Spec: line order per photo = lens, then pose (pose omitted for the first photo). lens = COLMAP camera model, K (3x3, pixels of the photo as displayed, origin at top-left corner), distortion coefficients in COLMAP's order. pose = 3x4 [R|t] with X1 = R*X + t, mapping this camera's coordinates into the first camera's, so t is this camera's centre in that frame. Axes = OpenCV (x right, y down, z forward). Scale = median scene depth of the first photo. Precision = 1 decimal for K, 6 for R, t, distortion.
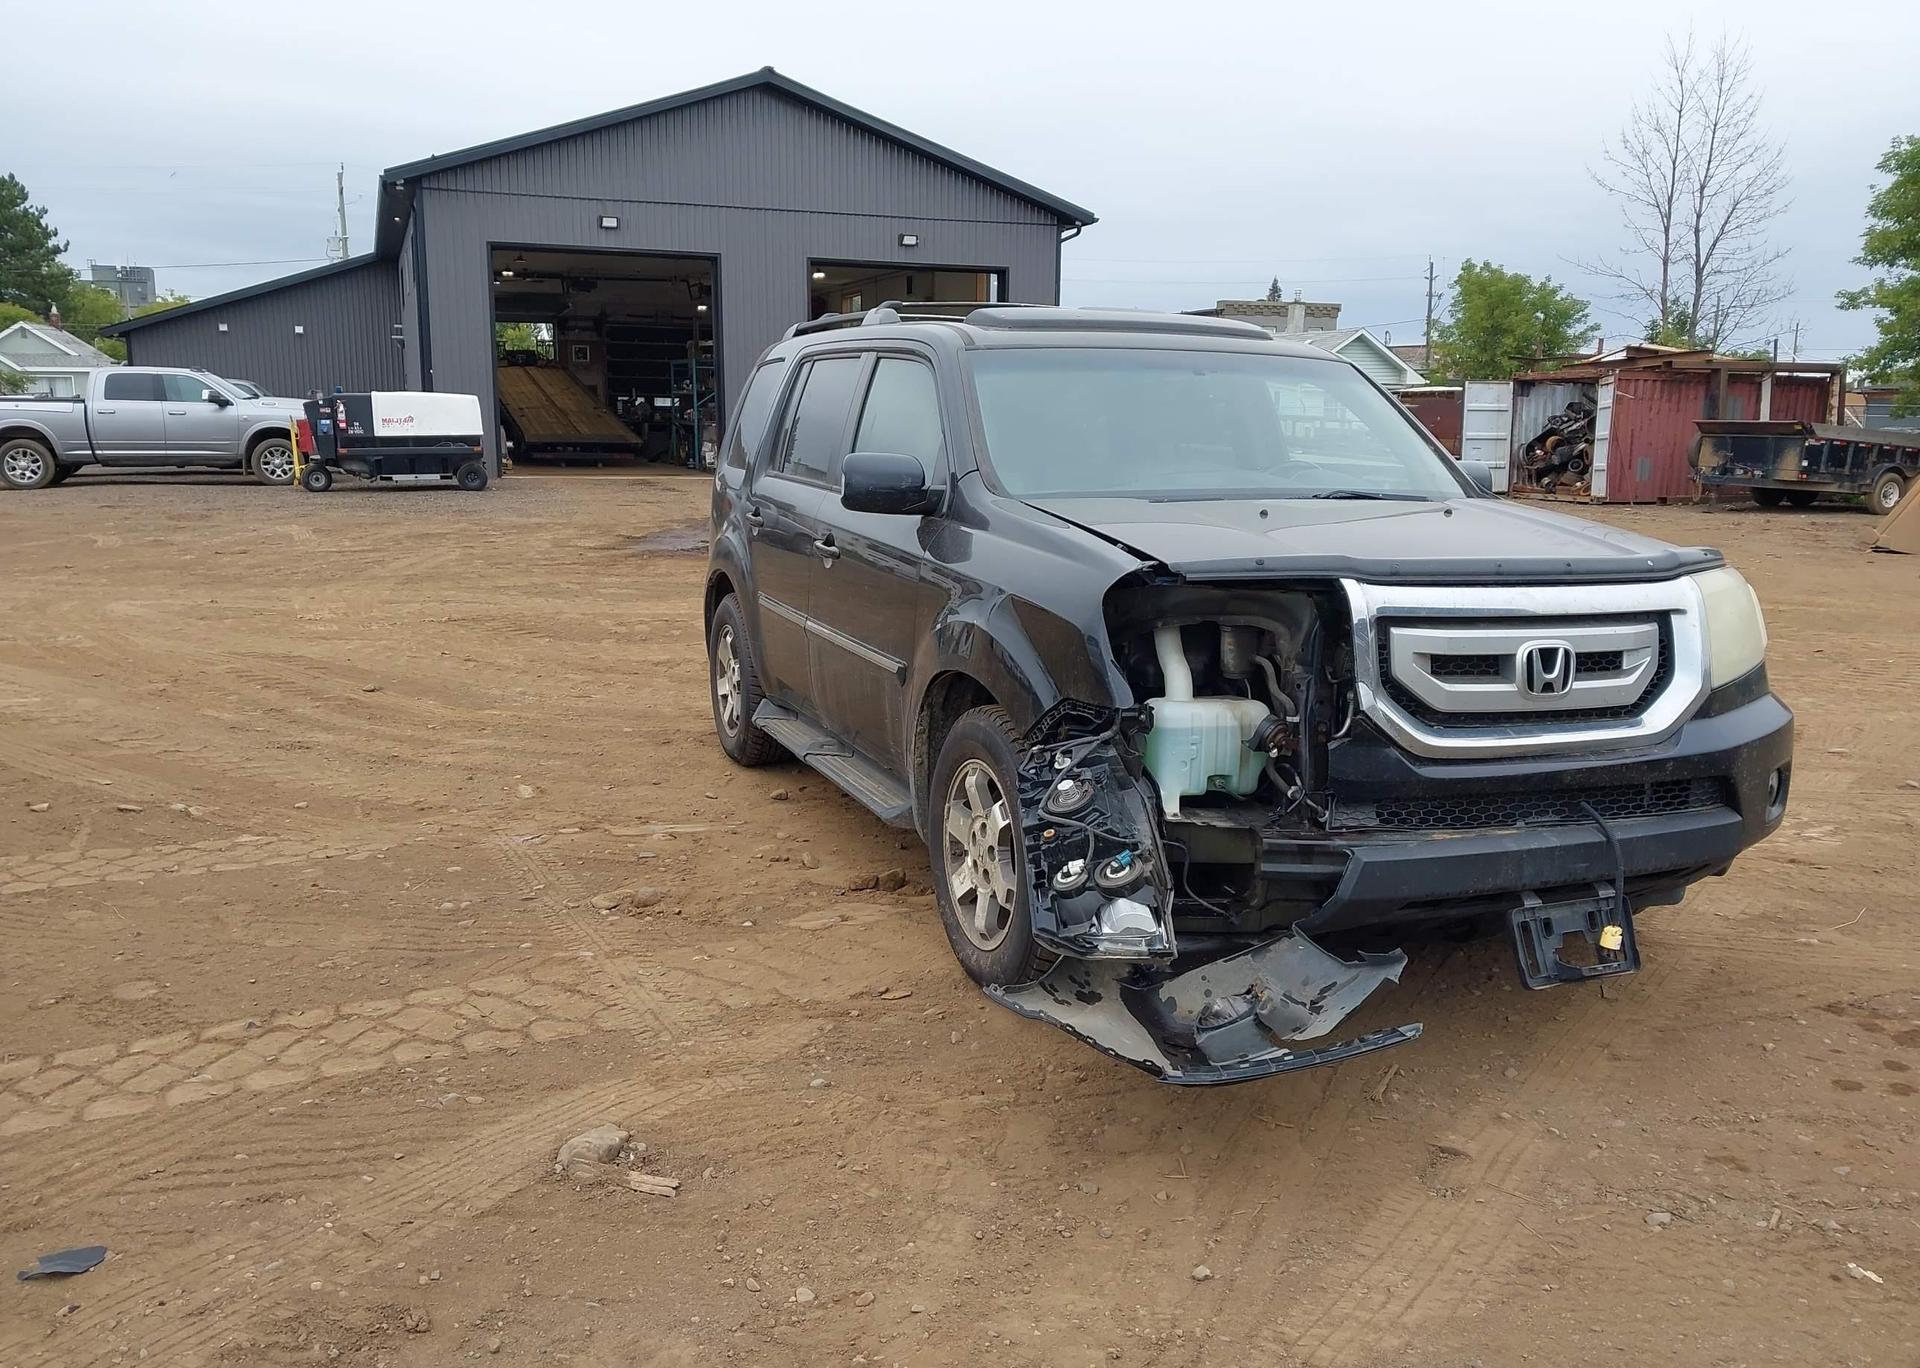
lens RADIAL K [[1500.4, 0, 960.0], [0, 1500.4, 684.0], [0, 0, 1]] dist [0.029499, -0.035800]
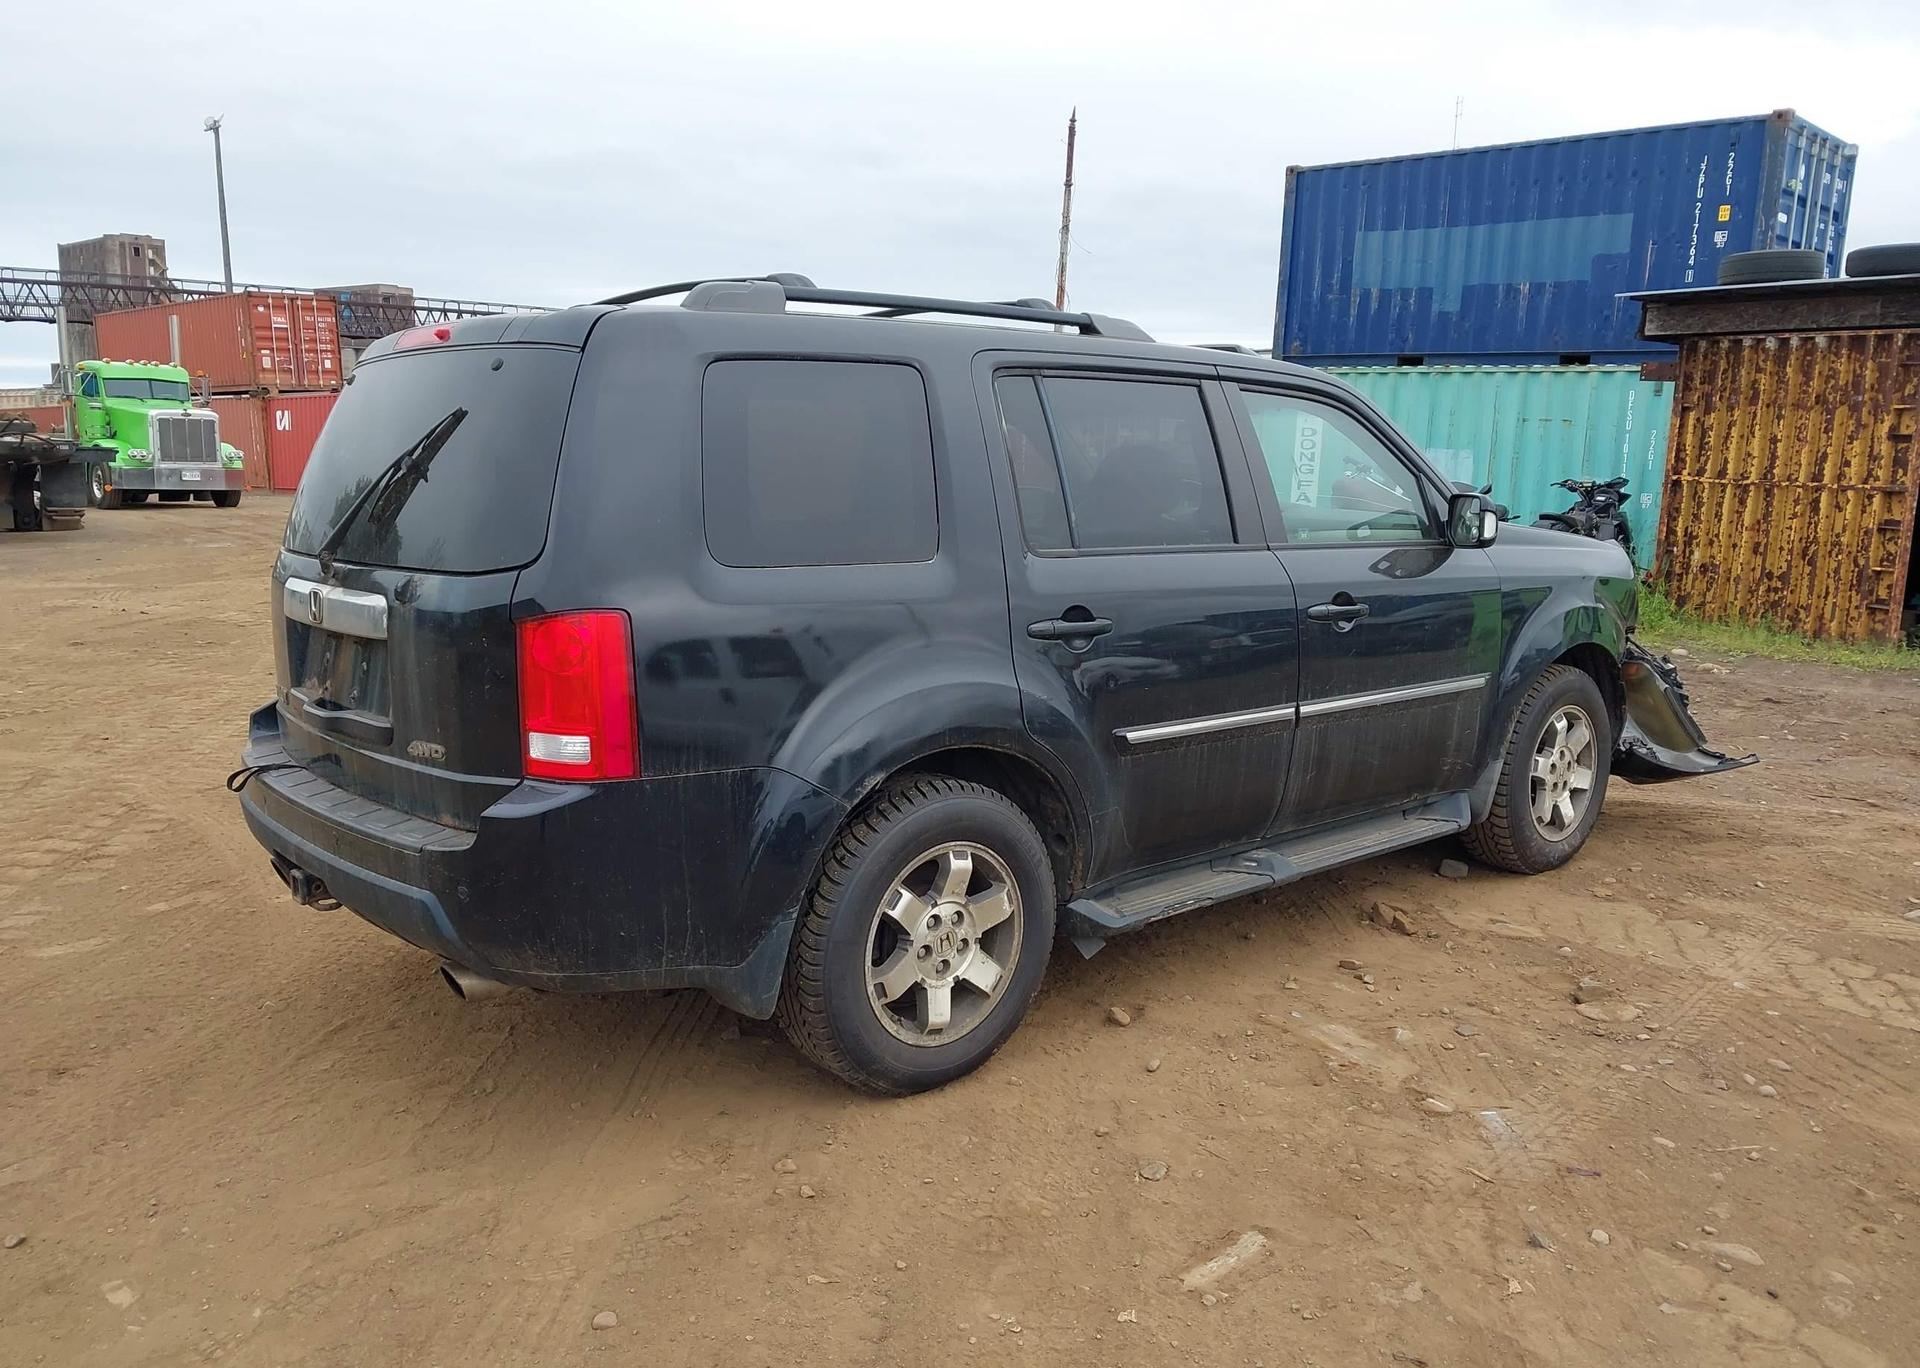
lens RADIAL K [[1500.3, 0, 960.0], [0, 1500.3, 684.0], [0, 0, 1]] dist [0.016671, -0.011724]
pose [[-0.322697, -0.166032, 0.931826, -1.054470], [0.148951, 0.963319, 0.223226, -0.348390], [-0.934709, 0.210831, -0.286130, 1.833466]]
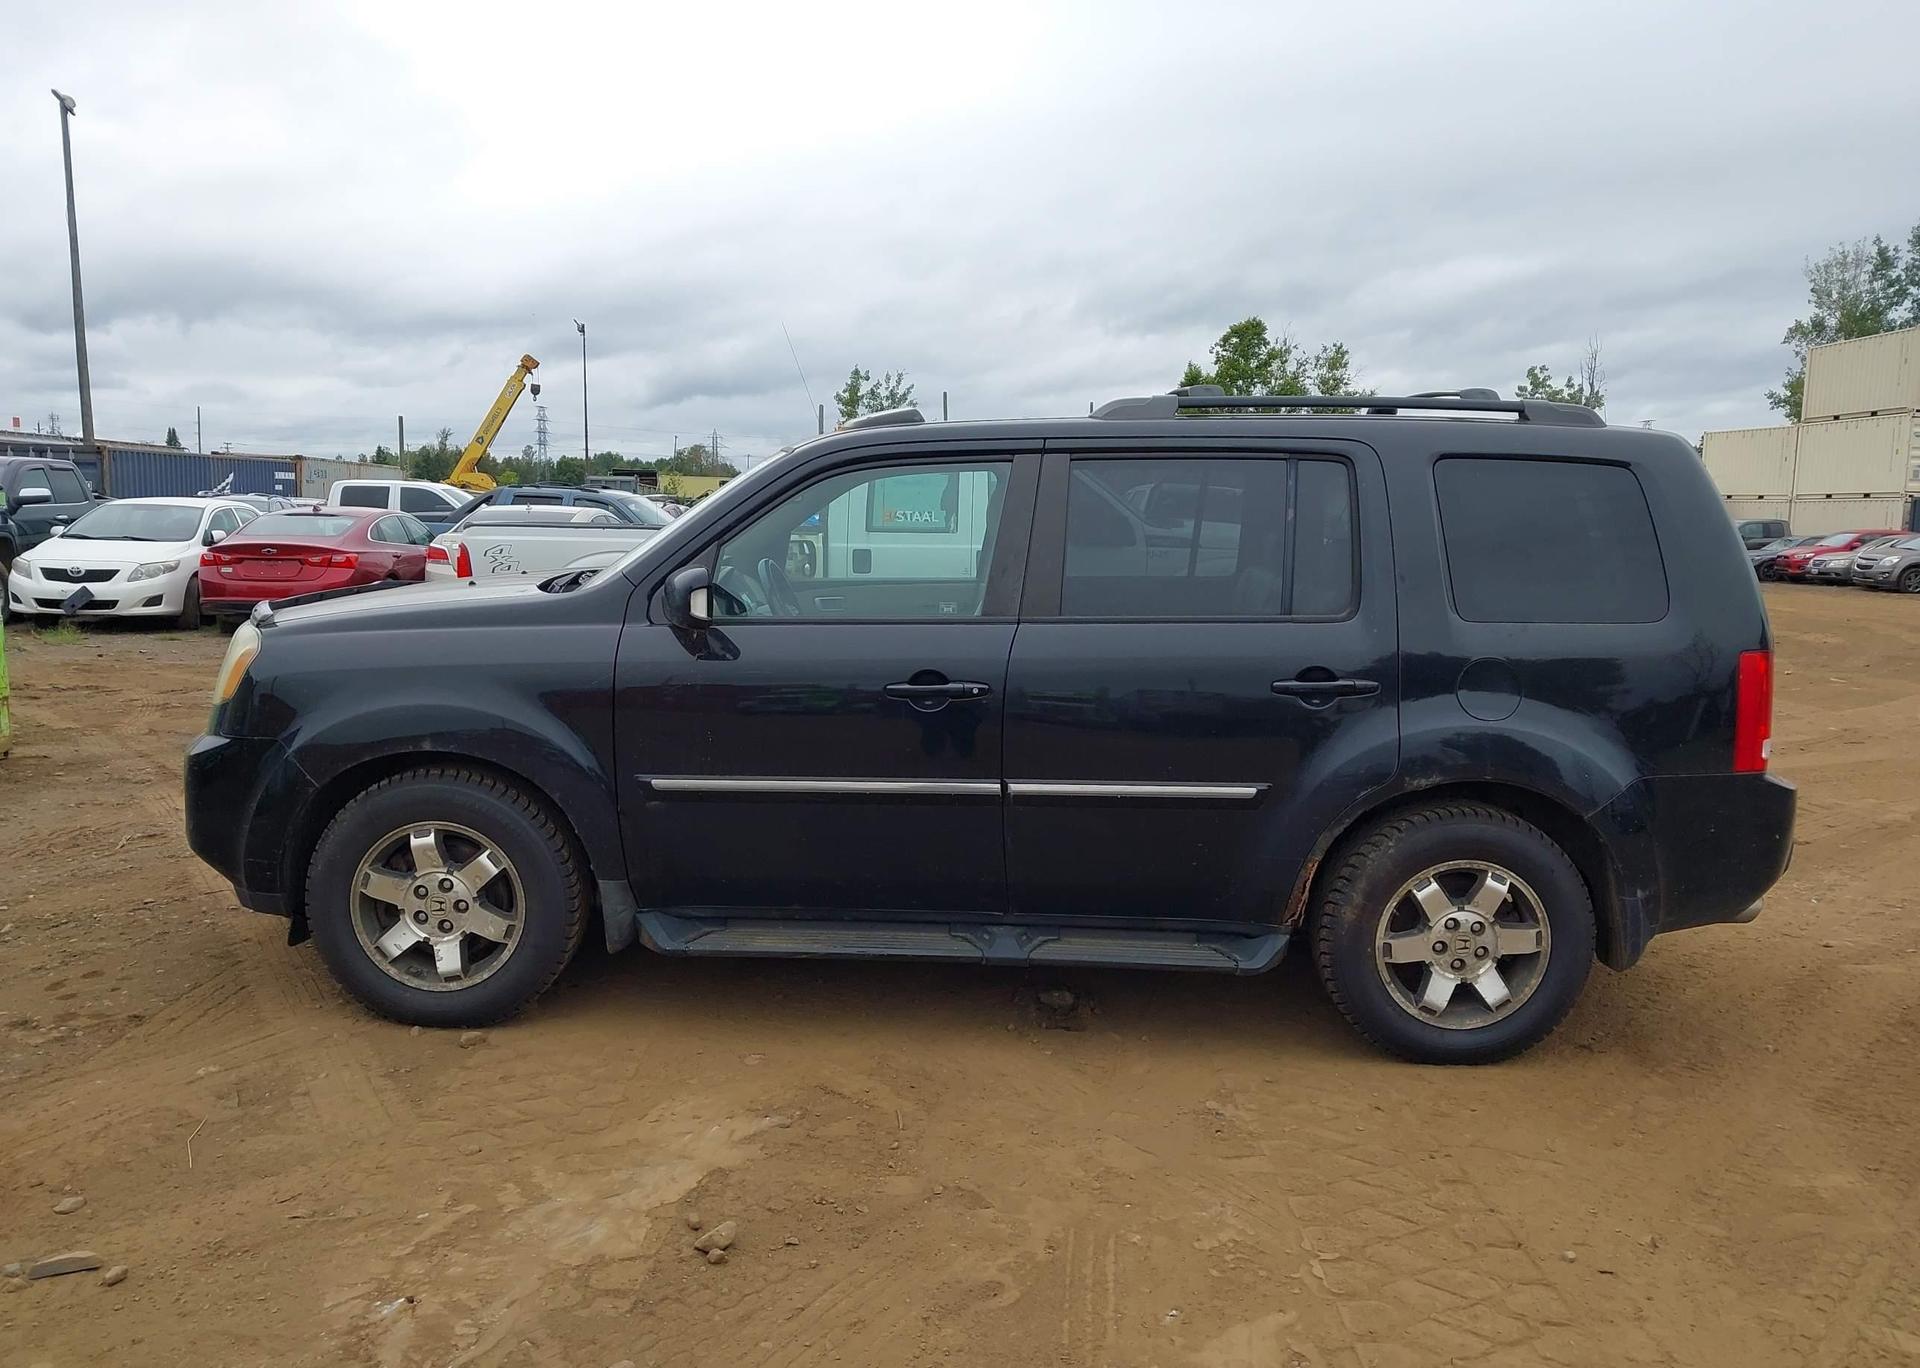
lens RADIAL K [[1500.3, 0, 960.0], [0, 1500.3, 684.0], [0, 0, 1]] dist [0.016671, -0.011724]
pose [[-0.370606, 0.090211, -0.924399, 1.308038], [-0.185190, 0.968110, 0.168722, -0.315498], [0.910140, 0.233719, -0.342082, 1.802961]]
